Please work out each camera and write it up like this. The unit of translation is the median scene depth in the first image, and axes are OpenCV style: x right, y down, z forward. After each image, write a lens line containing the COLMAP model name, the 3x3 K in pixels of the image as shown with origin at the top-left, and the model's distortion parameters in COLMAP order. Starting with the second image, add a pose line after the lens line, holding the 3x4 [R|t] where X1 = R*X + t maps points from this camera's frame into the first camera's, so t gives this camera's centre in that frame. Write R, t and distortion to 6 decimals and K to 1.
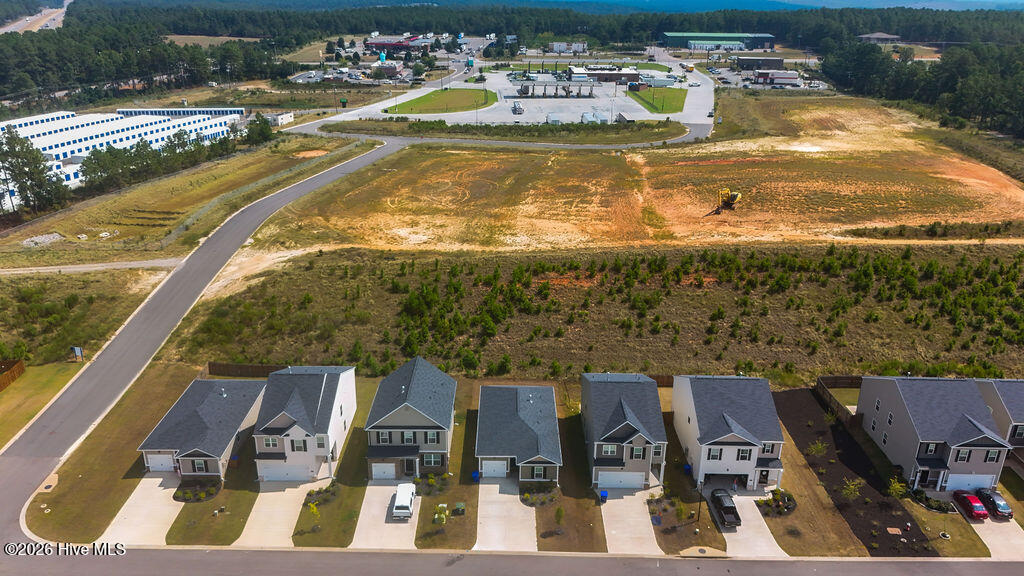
lens RADIAL K [[745.2, 0, 512.0], [0, 745.2, 288.0], [0, 0, 1]] dist [0.088017, -0.099944]
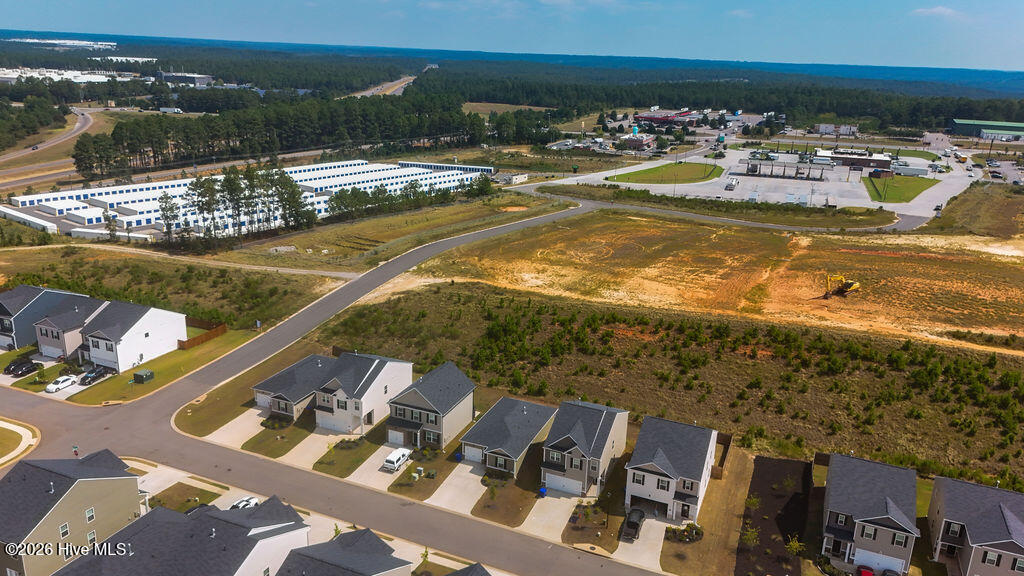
lens RADIAL K [[745.2, 0, 512.0], [0, 745.2, 288.0], [0, 0, 1]] dist [0.088017, -0.099944]
pose [[0.923061, 0.131584, -0.361447, 0.281904], [-0.162649, 0.985050, -0.056766, 0.015922], [0.348574, 0.111187, 0.930663, -0.114065]]
